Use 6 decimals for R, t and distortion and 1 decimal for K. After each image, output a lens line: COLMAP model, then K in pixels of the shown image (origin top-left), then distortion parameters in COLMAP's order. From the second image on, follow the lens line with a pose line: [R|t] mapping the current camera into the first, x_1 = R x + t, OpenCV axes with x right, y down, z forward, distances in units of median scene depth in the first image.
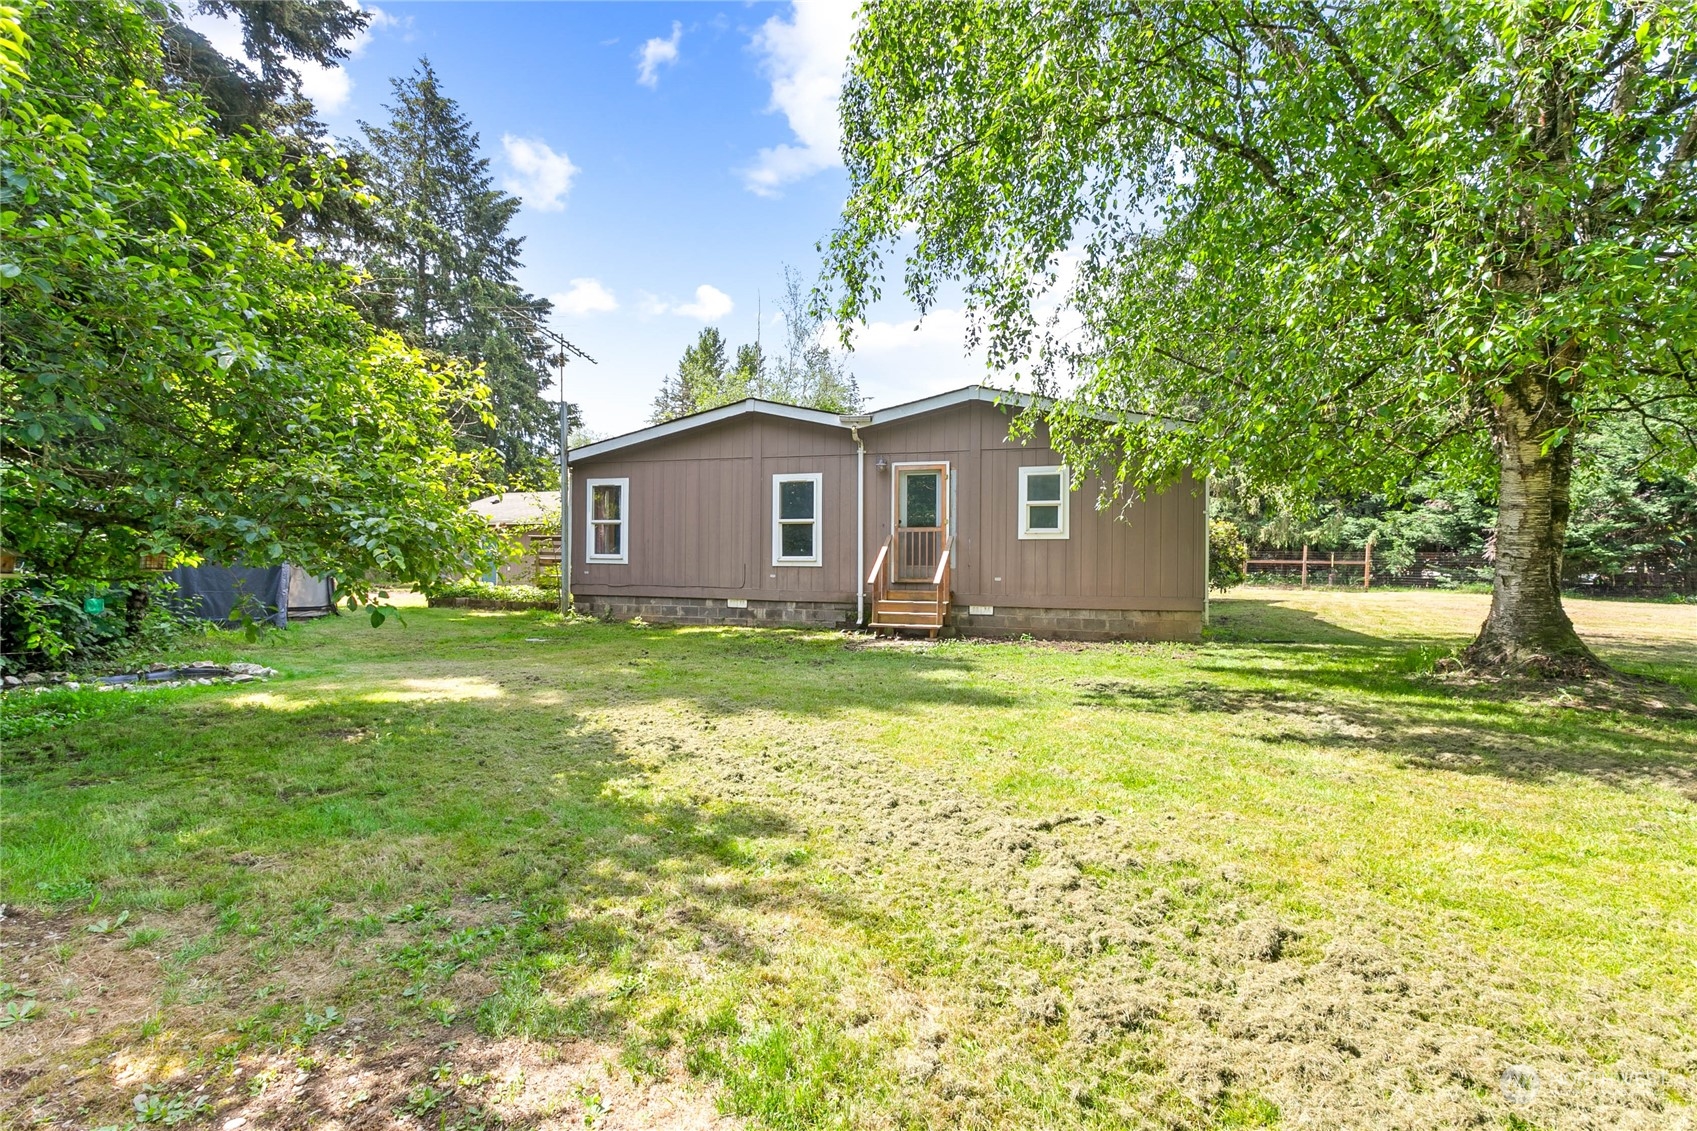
lens RADIAL K [[804.3, 0, 848.5], [0, 804.3, 565.5], [0, 0, 1]] dist [-0.000519, 0.000639]
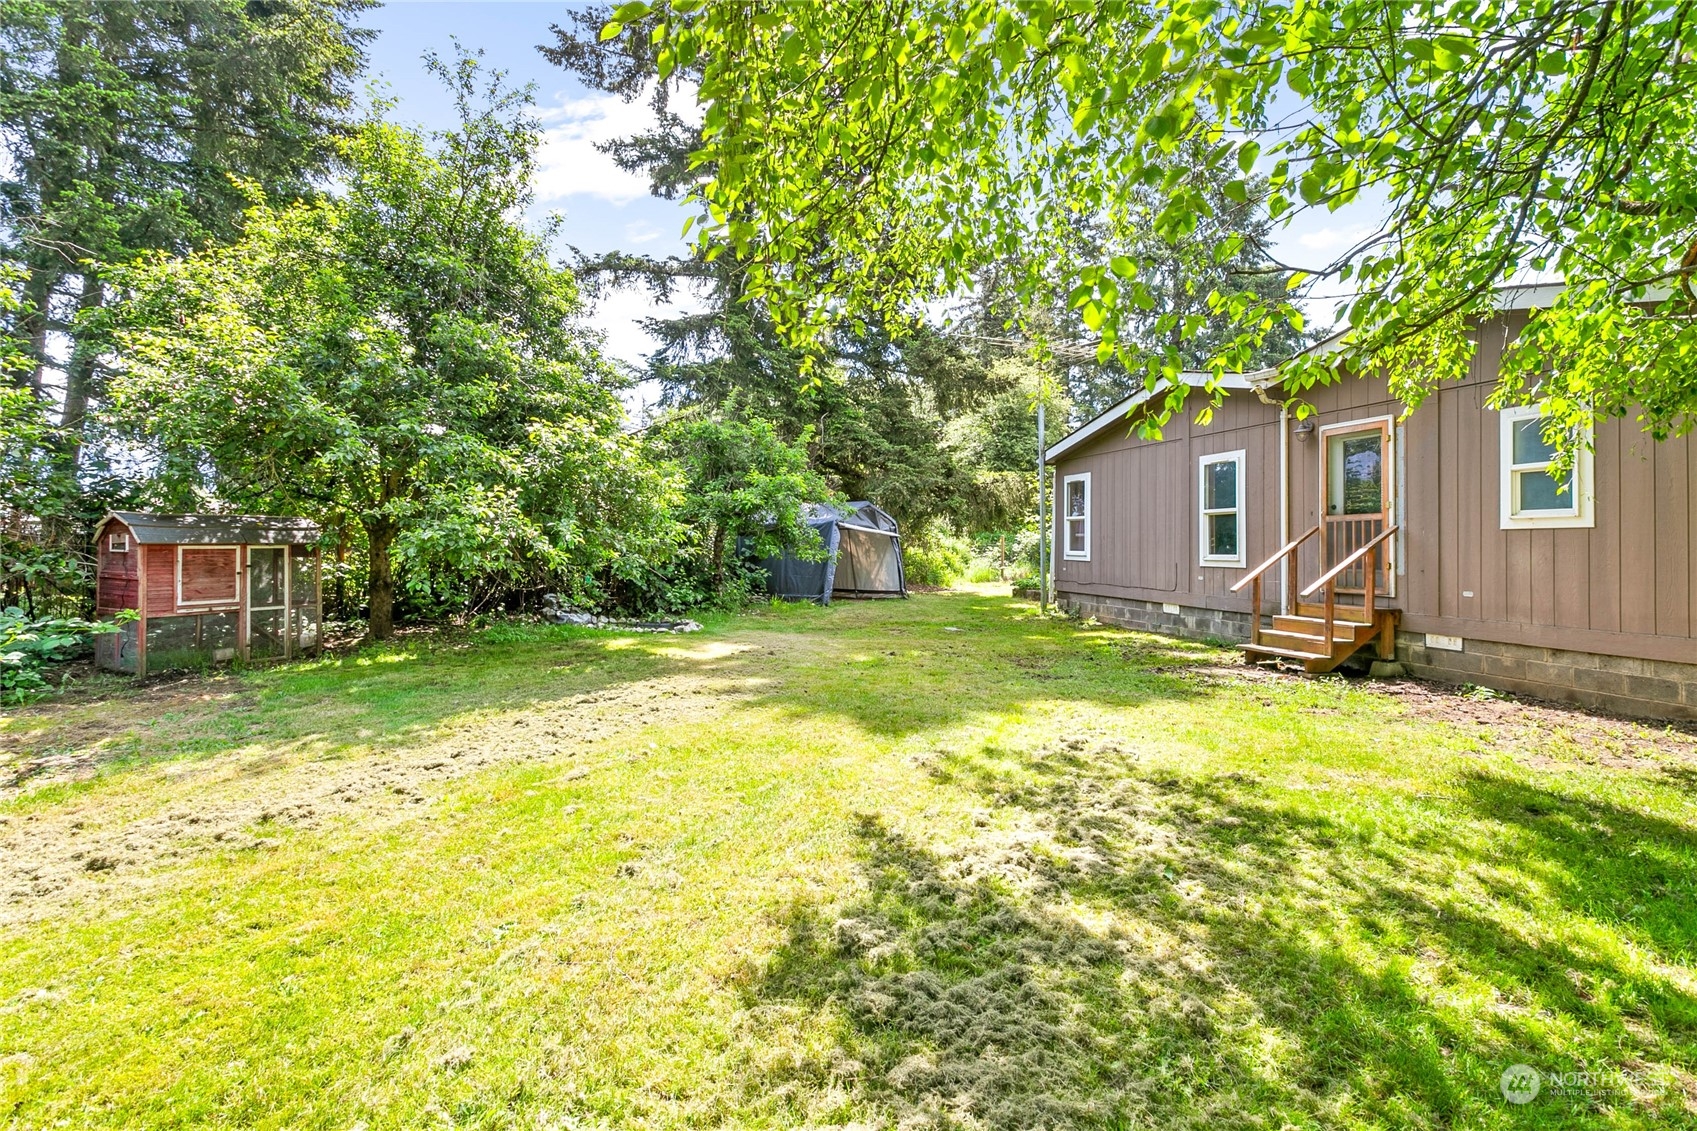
lens RADIAL K [[810.0, 0, 848.9], [0, 810.0, 540.1], [0, 0, 1]] dist [0.000044, 0.000197]
pose [[0.557601, -0.006910, -0.830081, 0.406093], [-0.013255, 0.999764, -0.017227, -0.007226], [0.830003, 0.020608, 0.557377, 0.235356]]
